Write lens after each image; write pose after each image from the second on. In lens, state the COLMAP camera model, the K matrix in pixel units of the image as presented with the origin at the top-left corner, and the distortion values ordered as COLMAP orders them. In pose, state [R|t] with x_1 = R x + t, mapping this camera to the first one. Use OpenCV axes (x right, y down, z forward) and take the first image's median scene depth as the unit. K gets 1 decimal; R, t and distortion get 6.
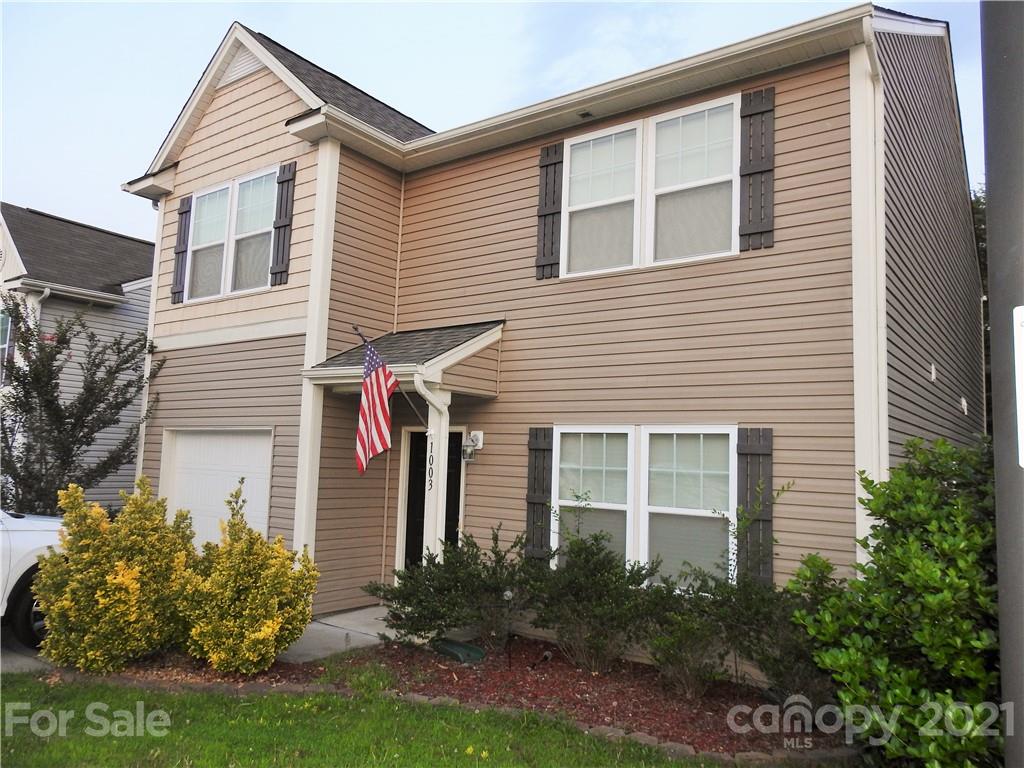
lens RADIAL K [[737.7, 0, 511.8], [0, 737.7, 384.2], [0, 0, 1]] dist [0.002478, 0.007681]
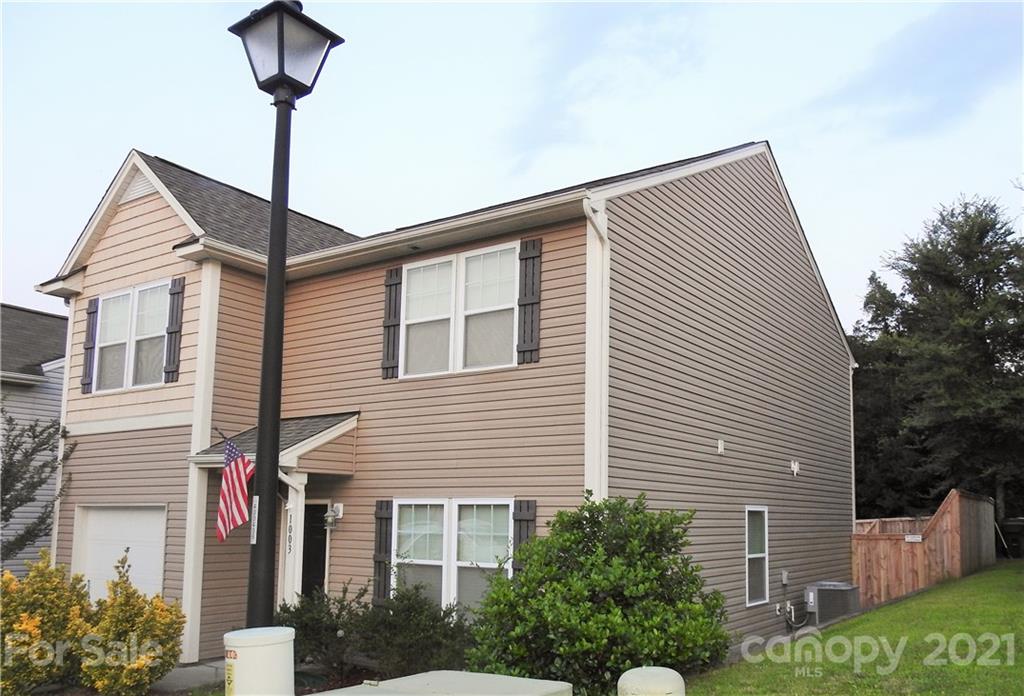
lens RADIAL K [[827.5, 0, 561.5], [0, 827.5, 430.4], [0, 0, 1]] dist [0.010215, 0.001904]
pose [[0.998406, -0.017168, 0.053765, 0.266451], [0.017175, 0.999852, 0.000325, -0.054198], [-0.053763, 0.000599, 0.998554, -0.404265]]
